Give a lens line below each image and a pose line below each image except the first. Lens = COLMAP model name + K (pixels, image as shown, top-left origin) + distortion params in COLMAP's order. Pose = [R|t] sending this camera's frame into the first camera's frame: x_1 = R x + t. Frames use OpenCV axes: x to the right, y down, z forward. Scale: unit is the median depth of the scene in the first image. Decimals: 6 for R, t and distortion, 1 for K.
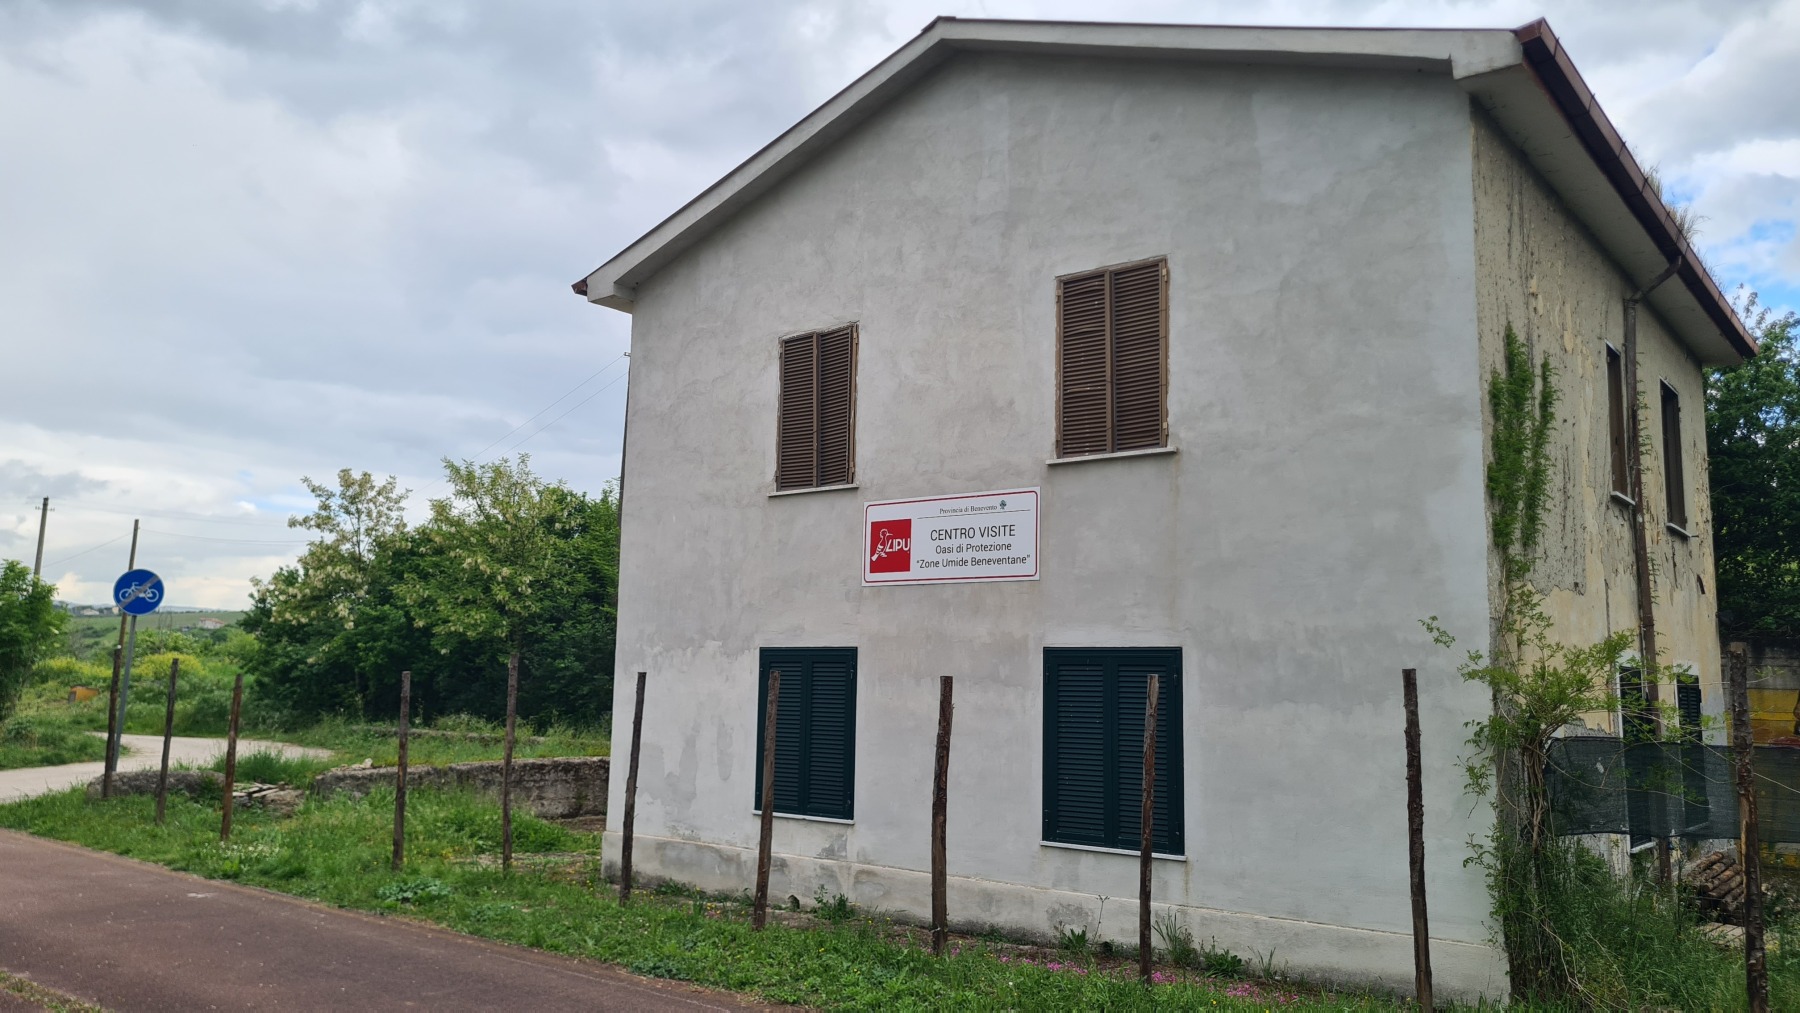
lens RADIAL K [[1351.2, 0, 901.9], [0, 1351.2, 518.1], [0, 0, 1]] dist [0.042547, -0.026853]
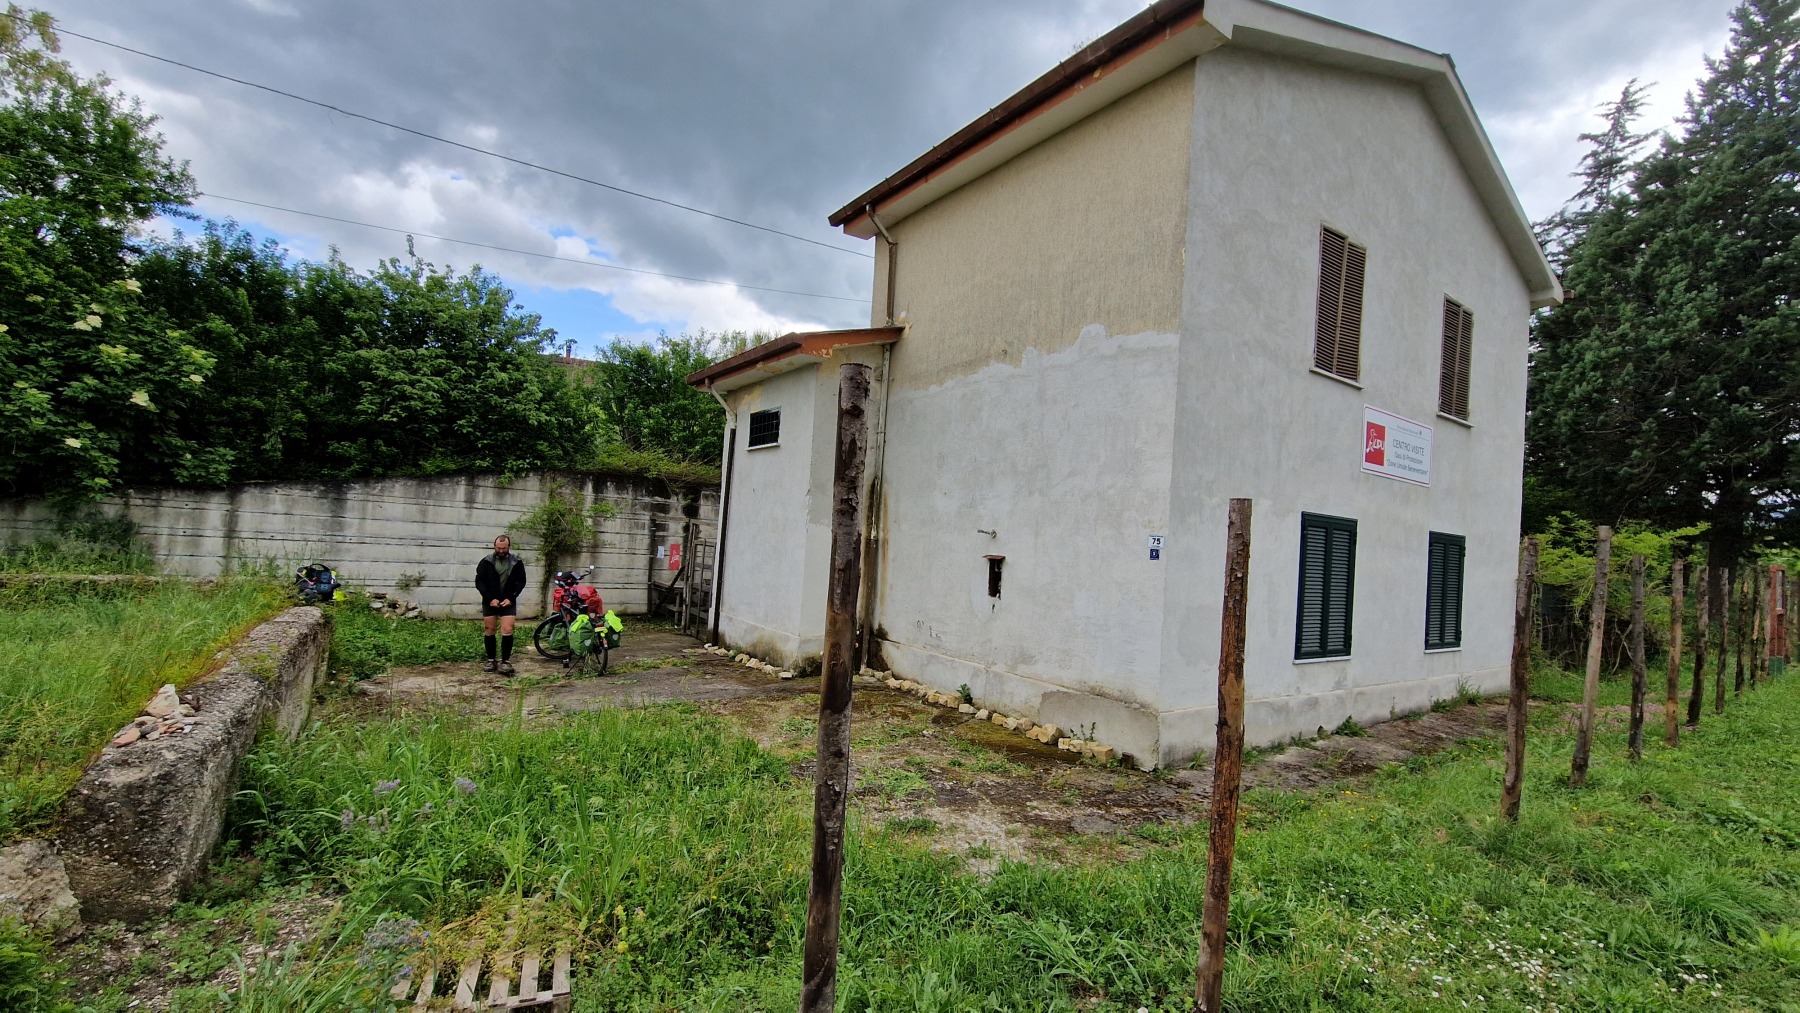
lens RADIAL K [[729.0, 0, 898.3], [0, 729.0, 520.0], [0, 0, 1]] dist [0.002446, 0.000123]
pose [[0.278209, 0.011710, 0.960449, -0.800828], [-0.187250, 0.981402, 0.042275, 0.147476], [-0.942092, -0.191606, 0.275227, 1.221170]]
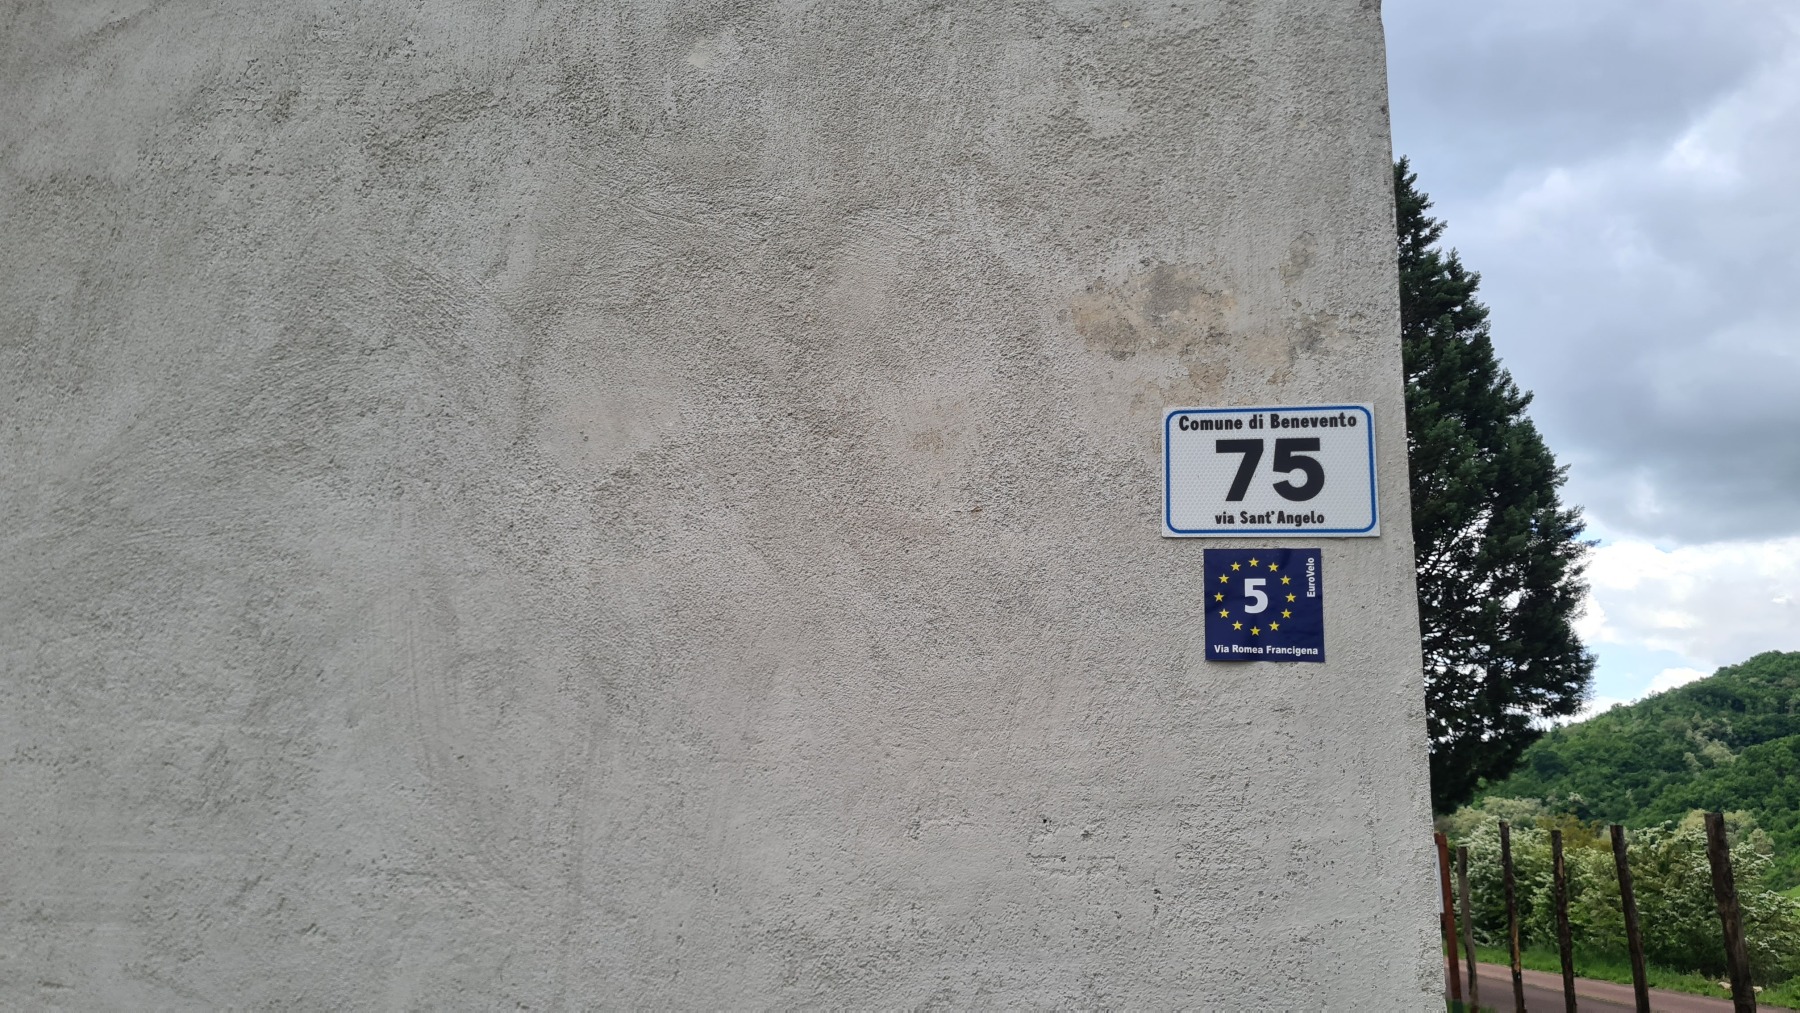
lens RADIAL K [[1351.2, 0, 904.0], [0, 1351.2, 513.6], [0, 0, 1]] dist [0.042547, -0.026853]
pose [[-0.485805, 0.188247, 0.853555, -0.312842], [-0.169043, 0.937861, -0.303052, 0.185522], [-0.857565, -0.291512, -0.423796, 1.248547]]
